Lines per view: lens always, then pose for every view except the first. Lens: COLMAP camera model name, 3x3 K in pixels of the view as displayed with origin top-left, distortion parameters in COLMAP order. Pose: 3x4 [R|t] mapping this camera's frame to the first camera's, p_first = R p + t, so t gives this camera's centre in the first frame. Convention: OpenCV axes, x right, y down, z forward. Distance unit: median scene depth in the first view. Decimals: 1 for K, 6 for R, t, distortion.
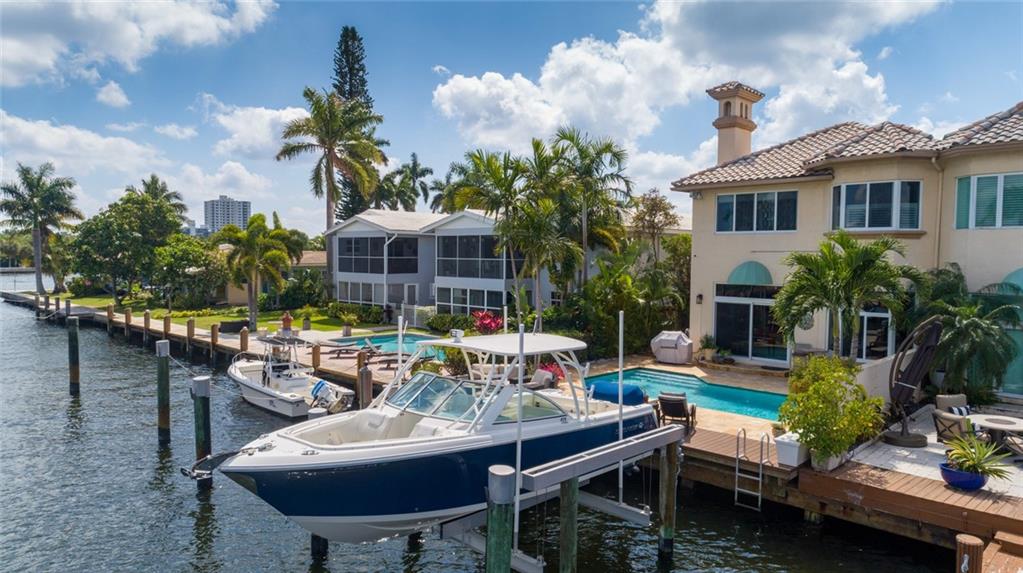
lens RADIAL K [[668.7, 0, 511.5], [0, 668.7, 286.5], [0, 0, 1]] dist [-0.000423, -0.000422]
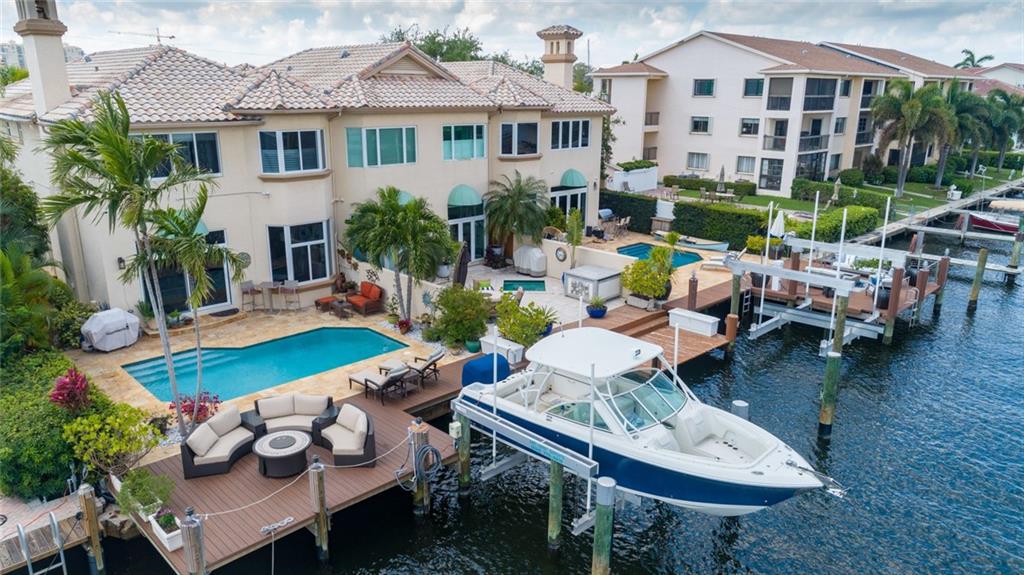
lens RADIAL K [[684.7, 0, 510.2], [0, 684.7, 285.8], [0, 0, 1]] dist [-0.003375, -0.004520]
pose [[0.017110, -0.284578, 0.958500, -0.668292], [0.041614, 0.958012, 0.283691, -0.221659], [-0.998987, 0.035033, 0.028234, 0.627001]]
